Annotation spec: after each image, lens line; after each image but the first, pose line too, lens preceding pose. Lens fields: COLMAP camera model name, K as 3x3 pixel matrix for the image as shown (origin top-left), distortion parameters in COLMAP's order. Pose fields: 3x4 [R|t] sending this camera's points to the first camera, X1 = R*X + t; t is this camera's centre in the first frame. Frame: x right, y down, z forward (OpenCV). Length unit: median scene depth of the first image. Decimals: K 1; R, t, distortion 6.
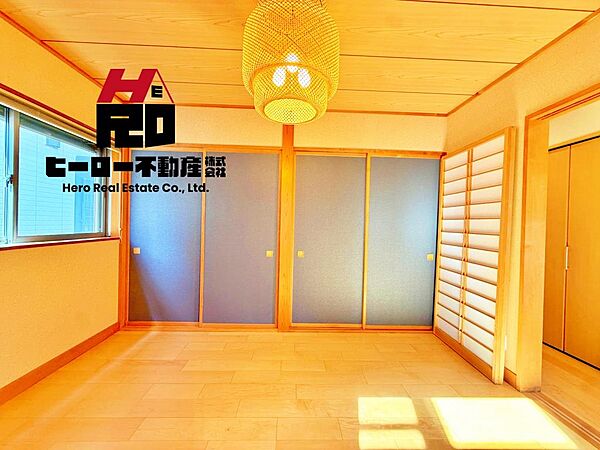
lens RADIAL K [[239.4, 0, 299.2], [0, 239.4, 226.7], [0, 0, 1]] dist [-0.001369, -0.000238]
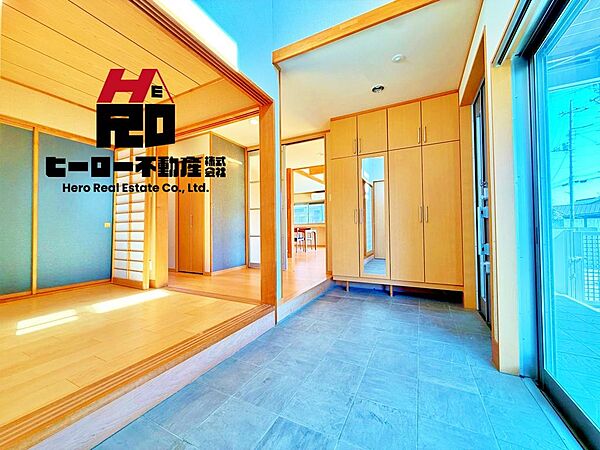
lens RADIAL K [[239.4, 0, 300.3], [0, 239.4, 225.9], [0, 0, 1]] dist [-0.001369, -0.000238]
pose [[0.485616, -0.017566, 0.873996, -0.071828], [0.028814, 0.999576, 0.004080, 0.157263], [-0.873697, 0.023202, 0.485916, -0.527801]]
